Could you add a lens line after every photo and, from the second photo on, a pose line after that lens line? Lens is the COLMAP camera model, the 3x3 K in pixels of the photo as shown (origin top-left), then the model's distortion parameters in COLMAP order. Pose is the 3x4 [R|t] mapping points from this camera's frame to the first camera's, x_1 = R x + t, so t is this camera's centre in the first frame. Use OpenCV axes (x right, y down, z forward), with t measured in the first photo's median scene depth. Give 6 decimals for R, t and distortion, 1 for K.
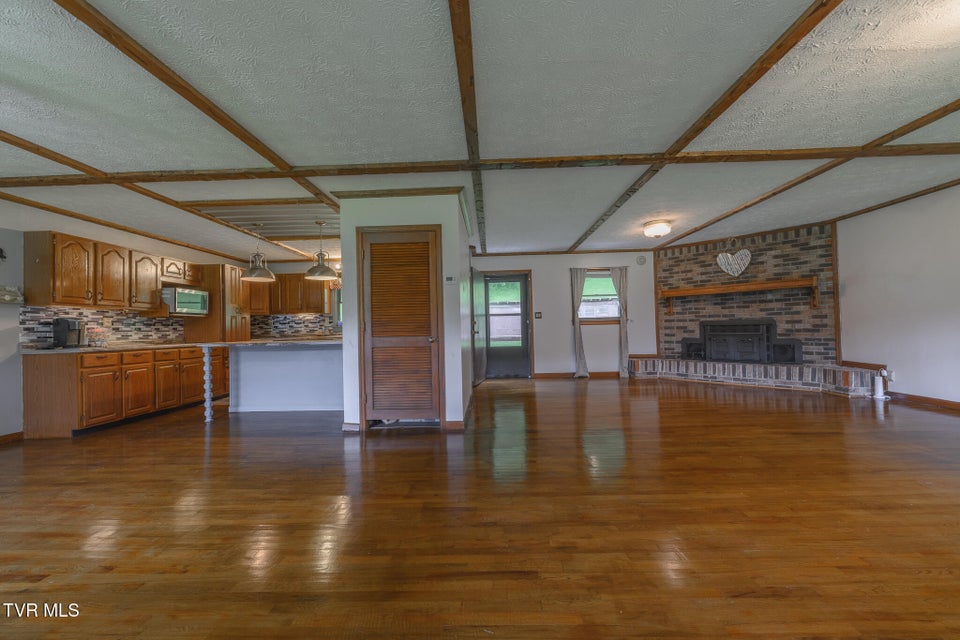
lens RADIAL K [[459.8, 0, 479.7], [0, 459.8, 317.5], [0, 0, 1]] dist [-0.000187, -0.000067]
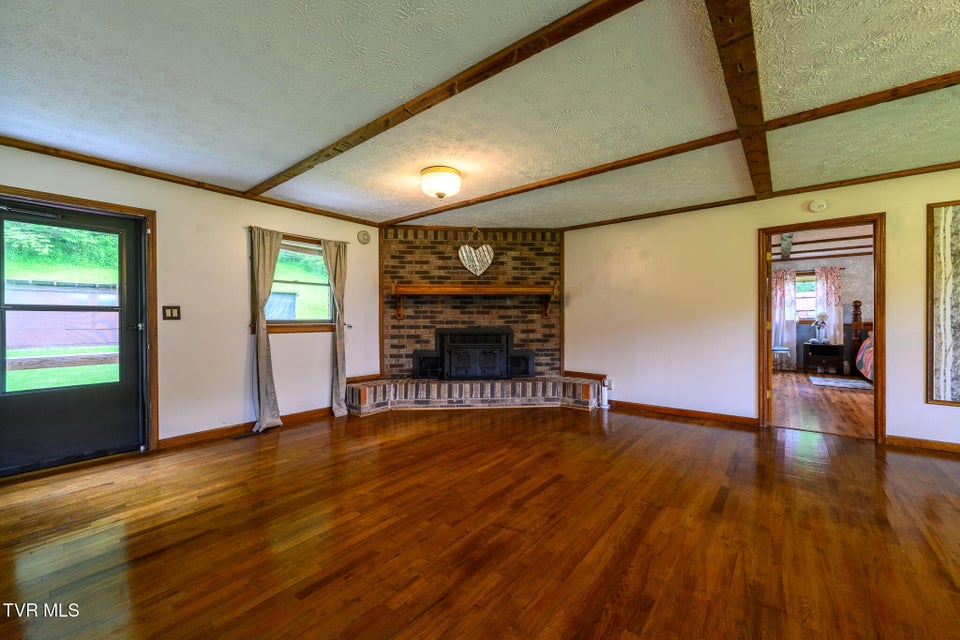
lens RADIAL K [[381.5, 0, 479.0], [0, 381.5, 319.7], [0, 0, 1]] dist [-0.001478, 0.000433]
pose [[0.610825, 0.022203, 0.791454, 0.012653], [-0.034774, 0.999394, -0.001199, -0.008753], [-0.791001, -0.026789, 0.611228, 0.563074]]
